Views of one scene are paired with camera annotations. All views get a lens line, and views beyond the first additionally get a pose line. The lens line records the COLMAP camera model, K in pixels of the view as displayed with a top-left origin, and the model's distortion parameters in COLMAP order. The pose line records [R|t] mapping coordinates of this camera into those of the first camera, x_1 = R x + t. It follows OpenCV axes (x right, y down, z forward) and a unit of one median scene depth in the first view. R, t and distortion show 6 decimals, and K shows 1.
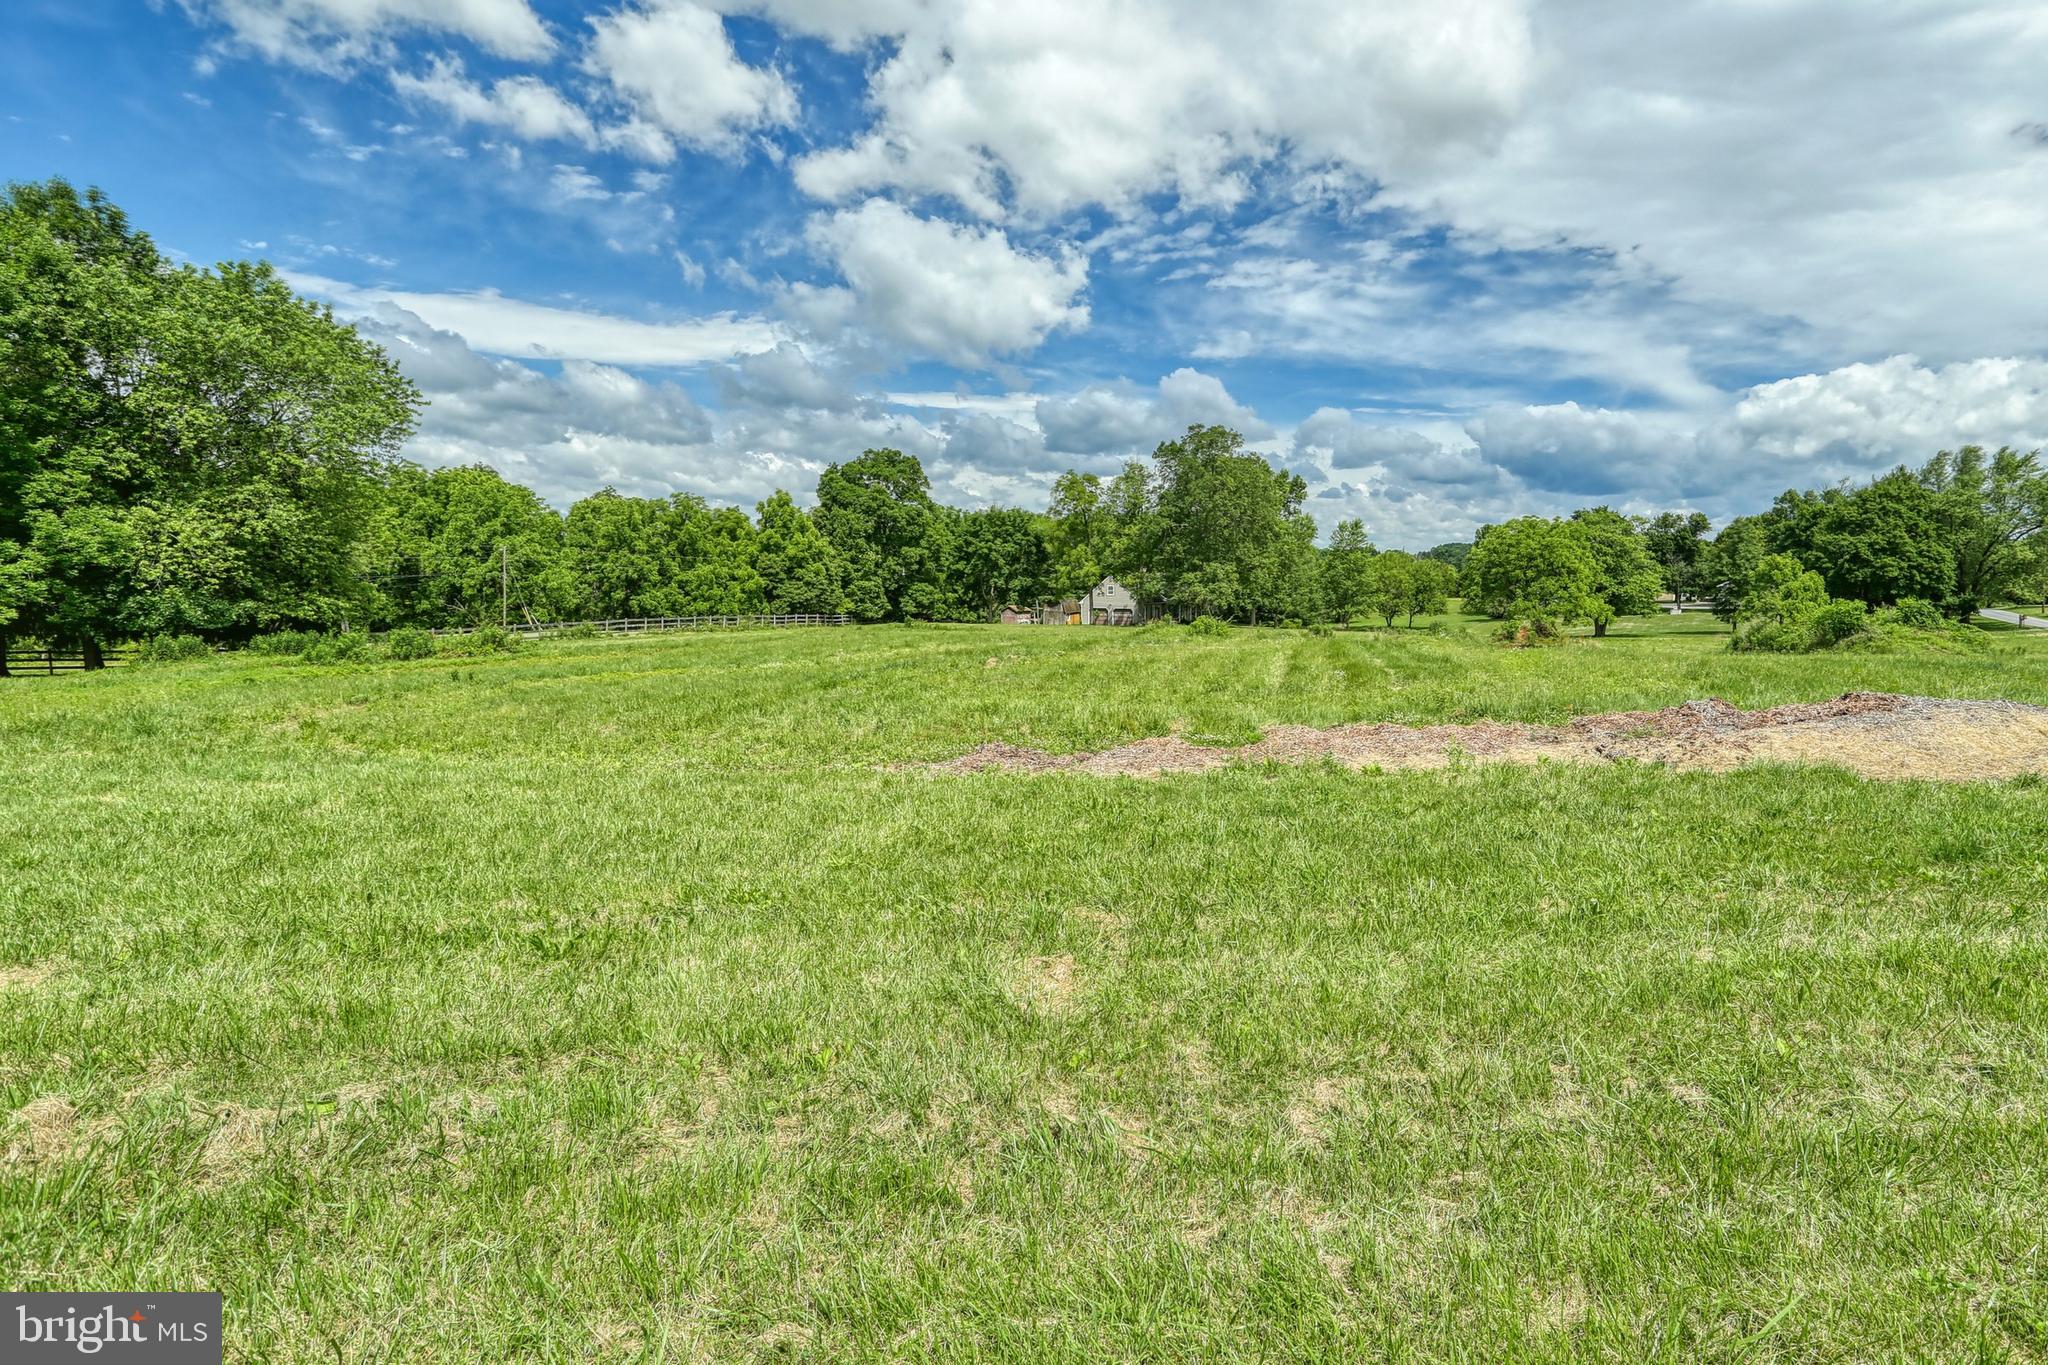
lens RADIAL K [[1067.1, 0, 1027.5], [0, 1067.1, 688.4], [0, 0, 1]] dist [-0.014214, 0.001658]
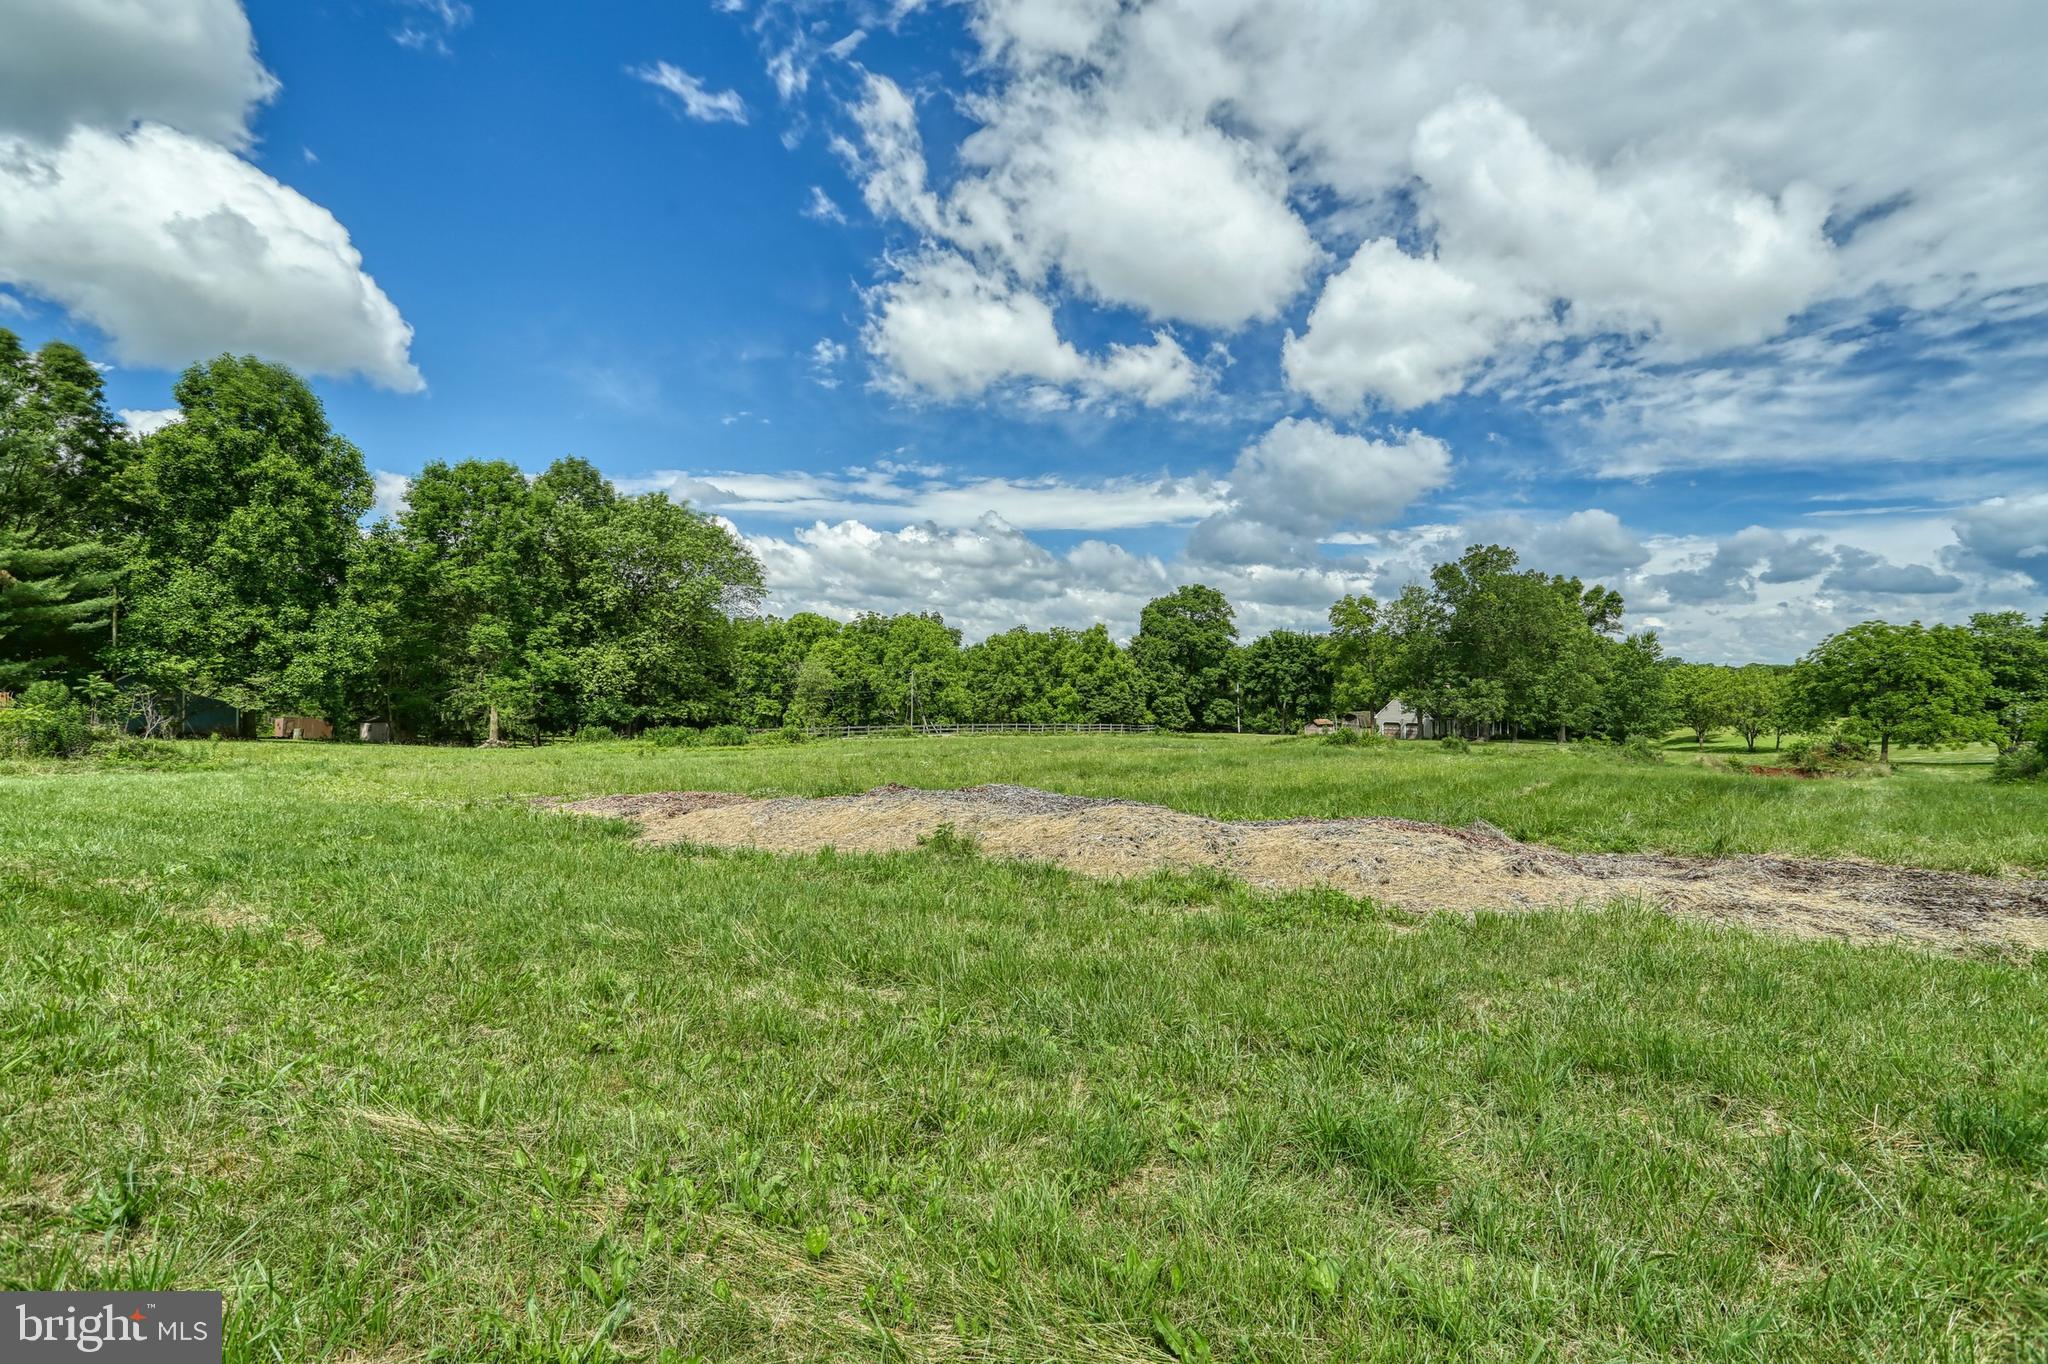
lens RADIAL K [[901.6, 0, 1007.3], [0, 901.6, 679.4], [0, 0, 1]] dist [-0.011223, 0.000700]
pose [[0.884577, -0.007400, -0.466335, 0.151679], [-0.049650, 0.992698, -0.109933, -0.001092], [0.463744, 0.120398, 0.877751, 0.039189]]
